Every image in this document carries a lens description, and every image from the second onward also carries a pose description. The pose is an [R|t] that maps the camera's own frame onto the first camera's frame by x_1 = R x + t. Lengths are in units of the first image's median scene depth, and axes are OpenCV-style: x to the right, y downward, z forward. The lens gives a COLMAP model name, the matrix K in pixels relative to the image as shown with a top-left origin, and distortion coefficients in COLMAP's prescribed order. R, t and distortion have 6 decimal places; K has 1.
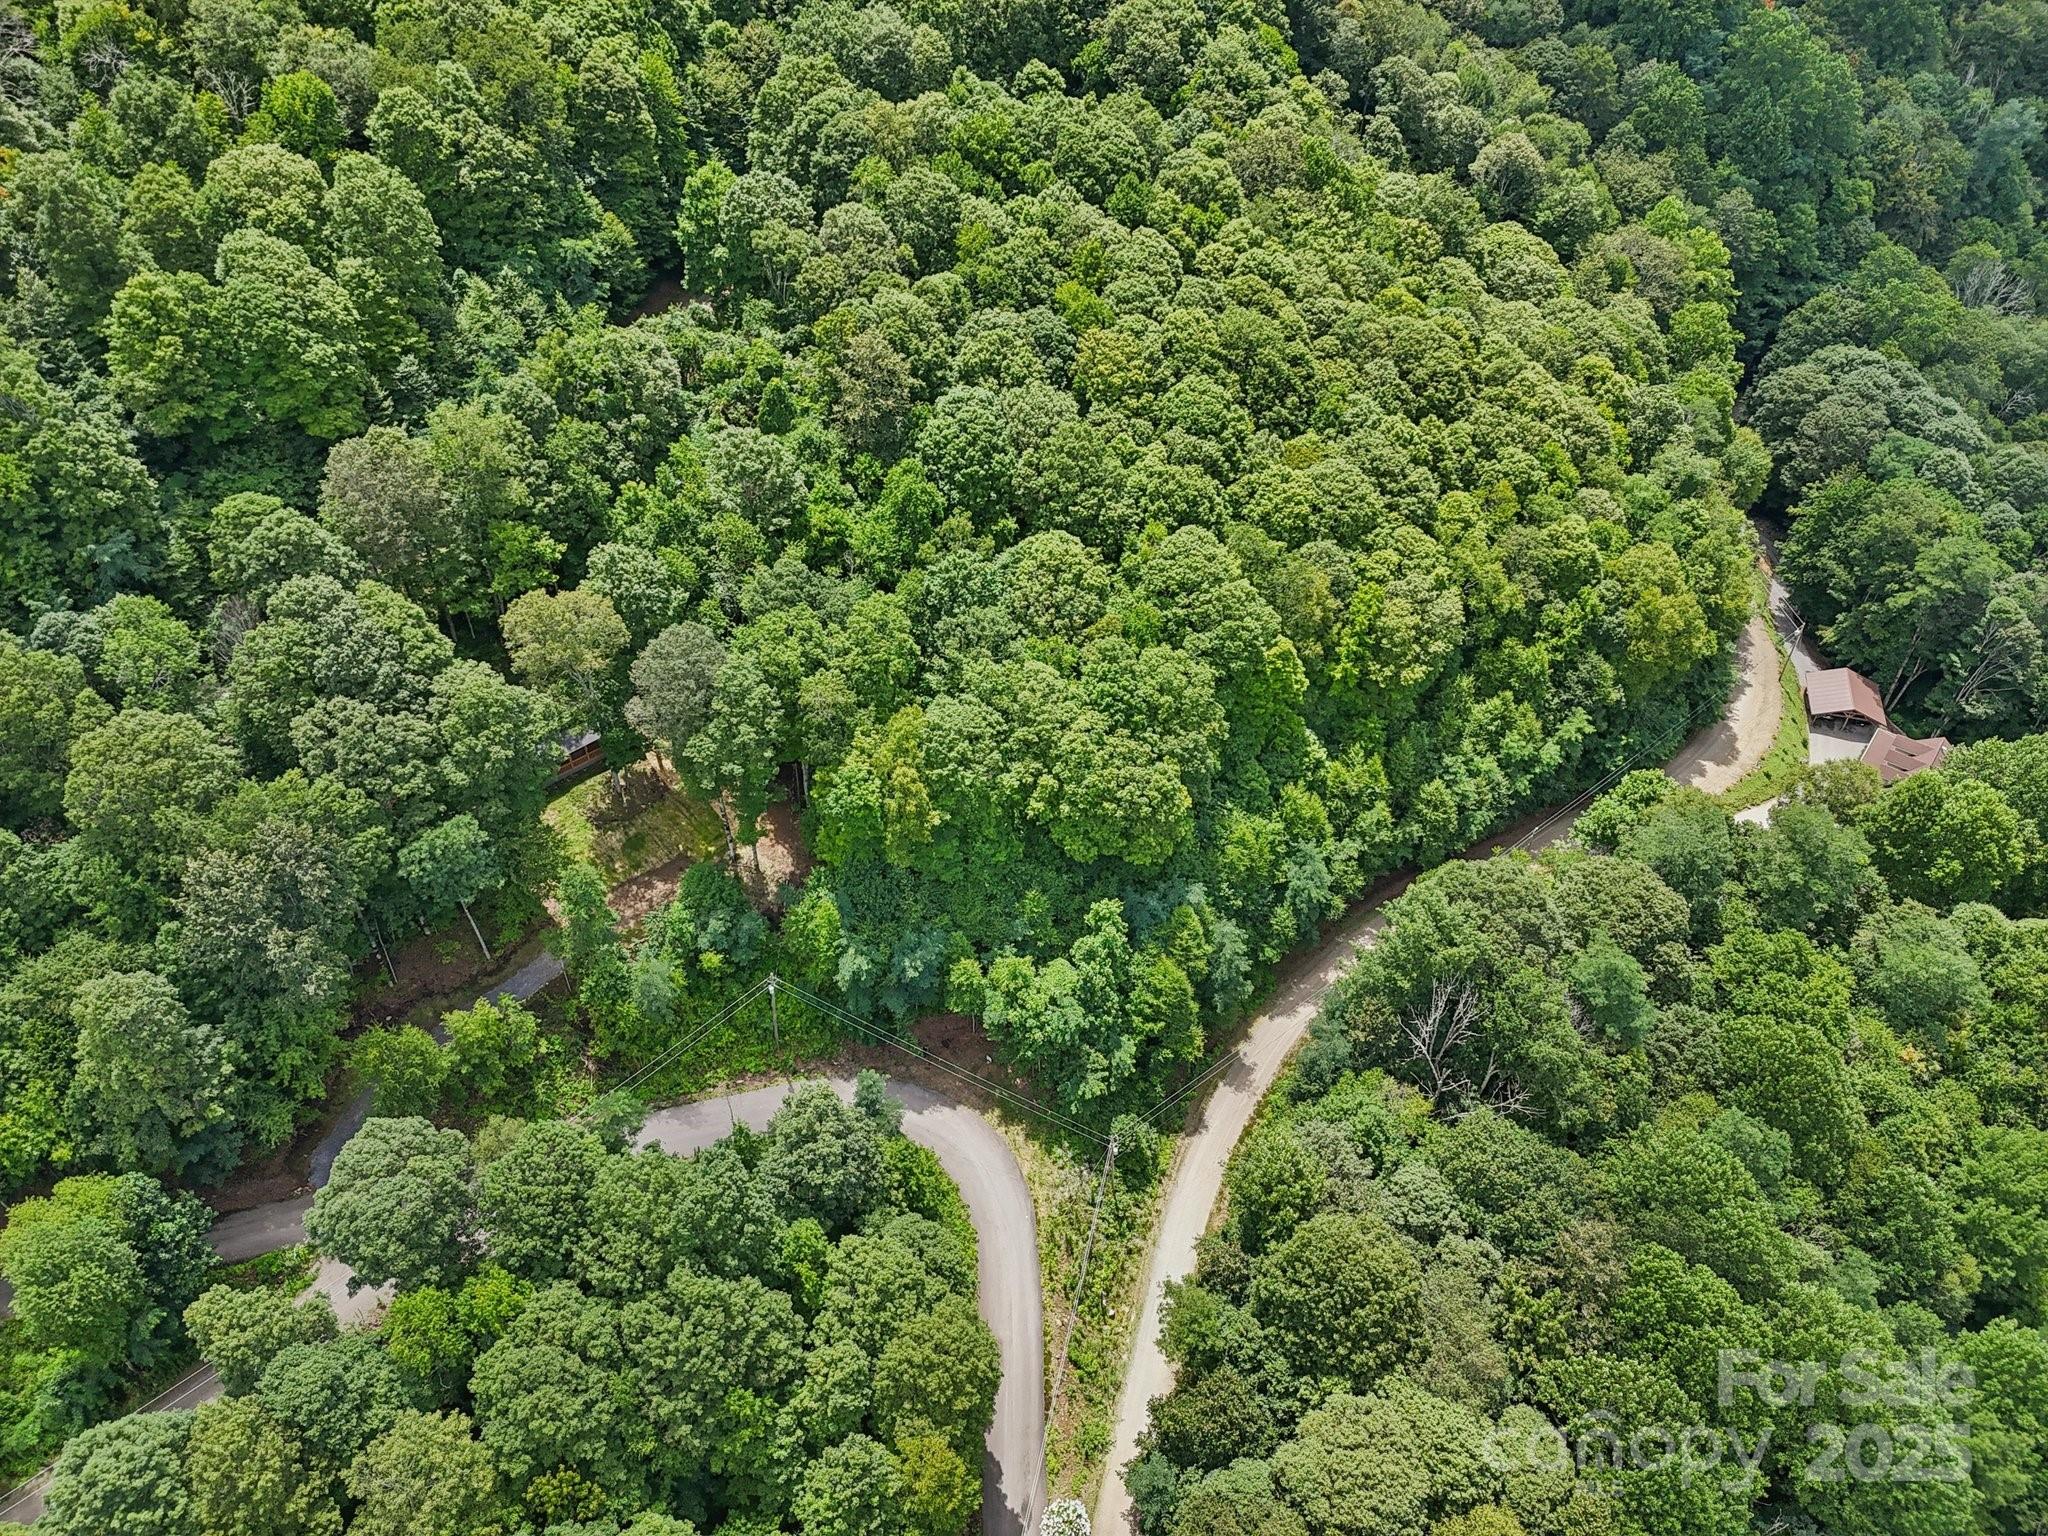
lens RADIAL K [[1451.4, 0, 995.9], [0, 1451.4, 768.4], [0, 0, 1]] dist [0.034423, -0.038500]
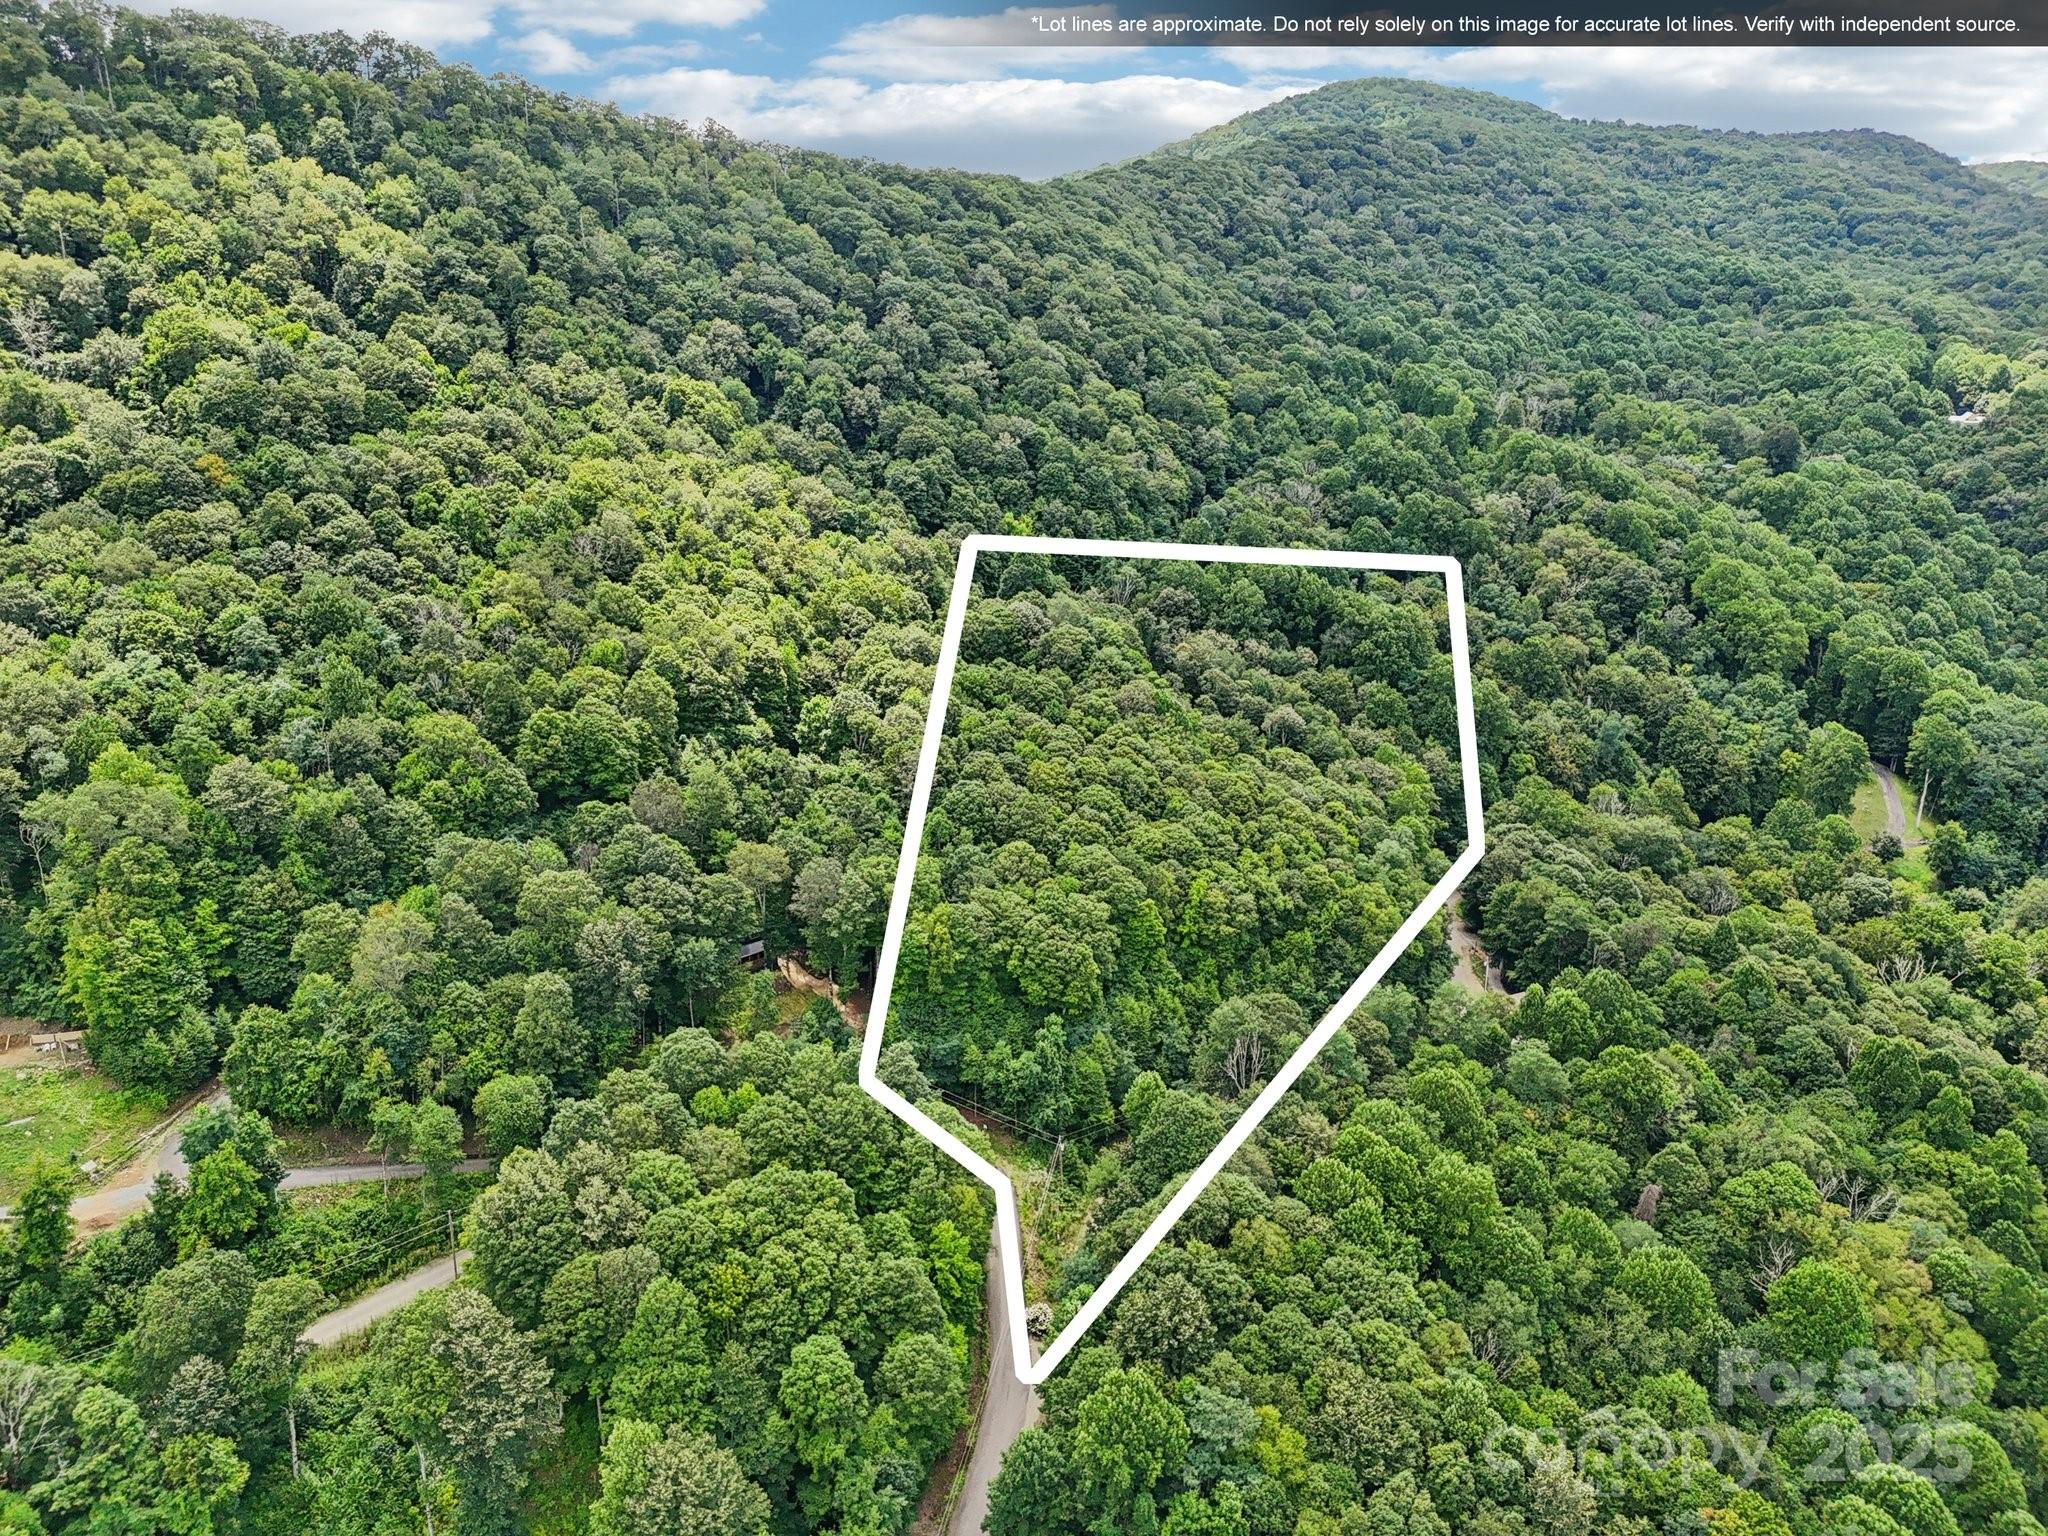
lens RADIAL K [[1451.4, 0, 995.9], [0, 1451.4, 768.4], [0, 0, 1]] dist [0.034423, -0.038500]
pose [[0.999431, 0.000177, 0.033714, -0.042744], [0.015681, 0.882809, -0.469470, 0.533057], [-0.029846, 0.469732, 0.882305, -0.561950]]
